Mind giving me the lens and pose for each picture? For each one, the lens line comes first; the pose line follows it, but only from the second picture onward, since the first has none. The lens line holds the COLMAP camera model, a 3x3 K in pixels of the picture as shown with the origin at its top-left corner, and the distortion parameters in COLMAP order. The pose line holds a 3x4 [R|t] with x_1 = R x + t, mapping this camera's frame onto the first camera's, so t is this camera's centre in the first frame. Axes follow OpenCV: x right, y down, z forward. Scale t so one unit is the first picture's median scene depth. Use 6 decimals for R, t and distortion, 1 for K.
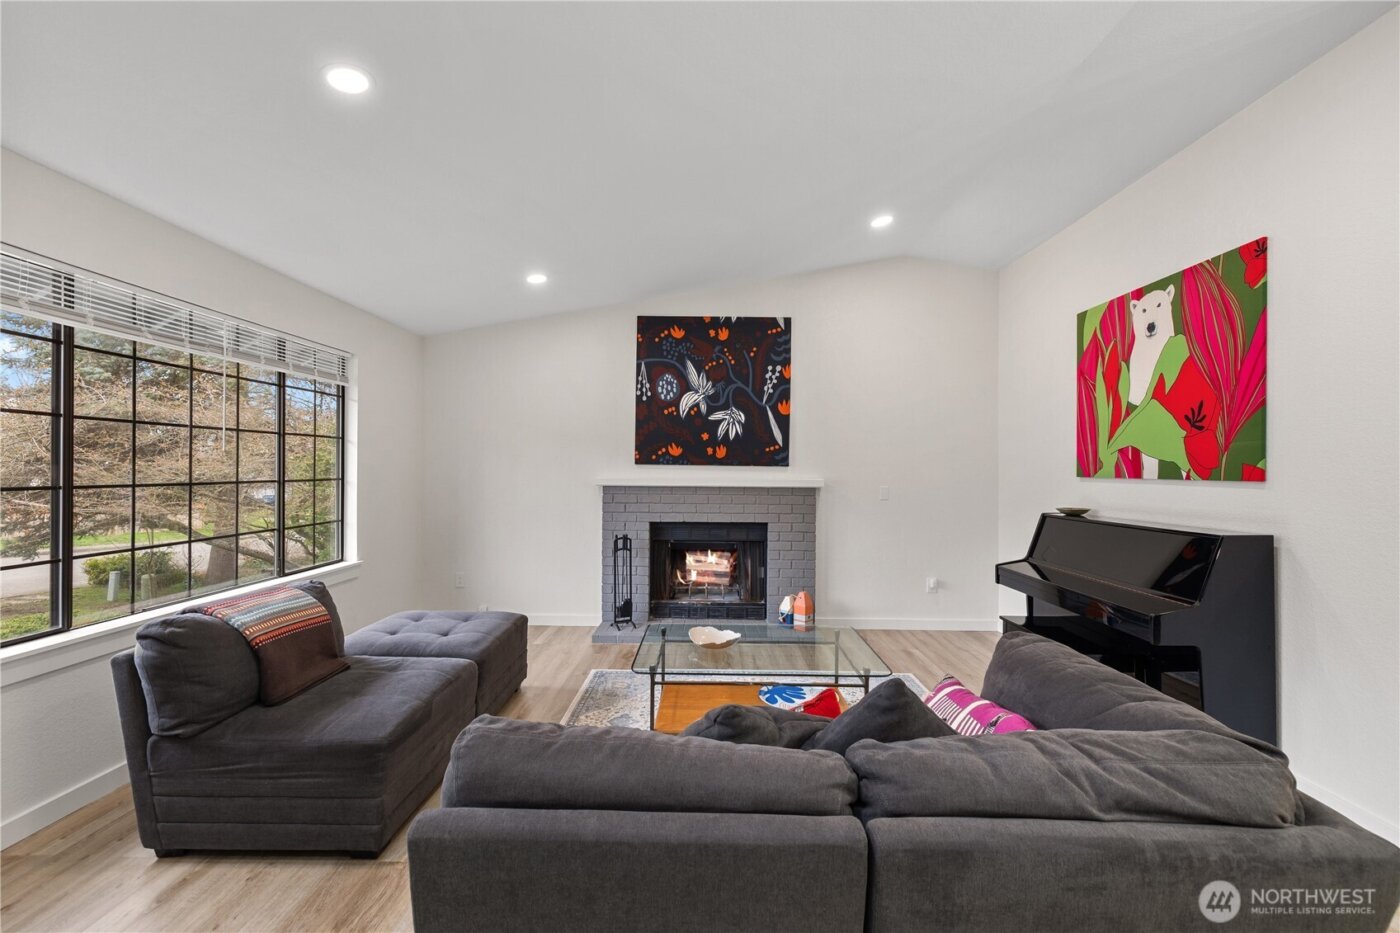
lens RADIAL K [[588.2, 0, 699.6], [0, 588.2, 470.5], [0, 0, 1]] dist [-0.000280, 0.000439]
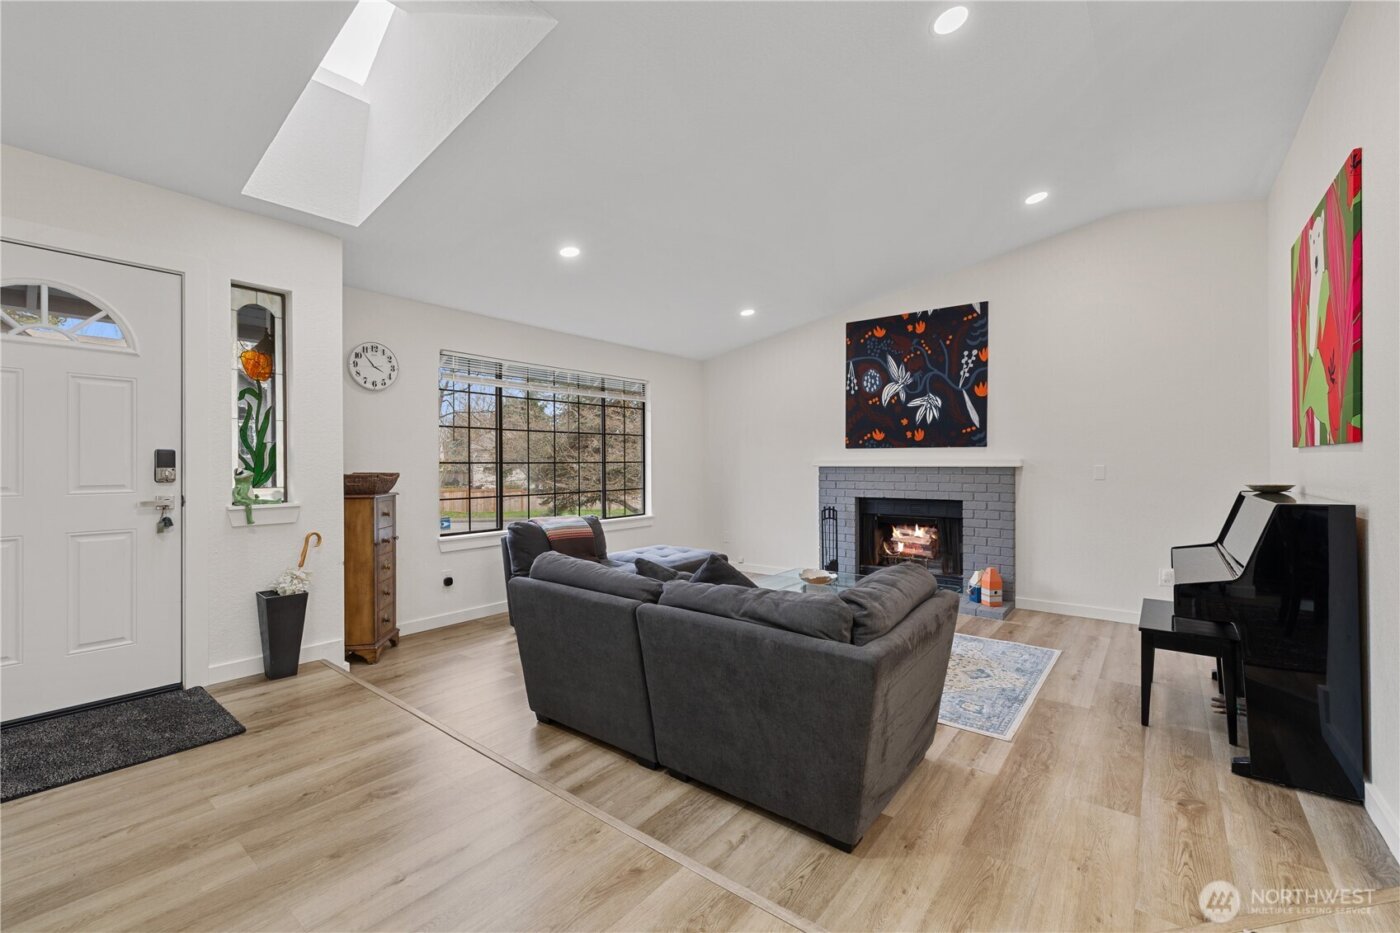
lens RADIAL K [[588.2, 0, 699.6], [0, 588.2, 465.7], [0, 0, 1]] dist [-0.000280, 0.000439]
pose [[0.791306, -0.008769, -0.611357, 0.382702], [0.008944, 0.999956, -0.002766, 0.024919], [0.611355, -0.003279, 0.791350, -0.119156]]
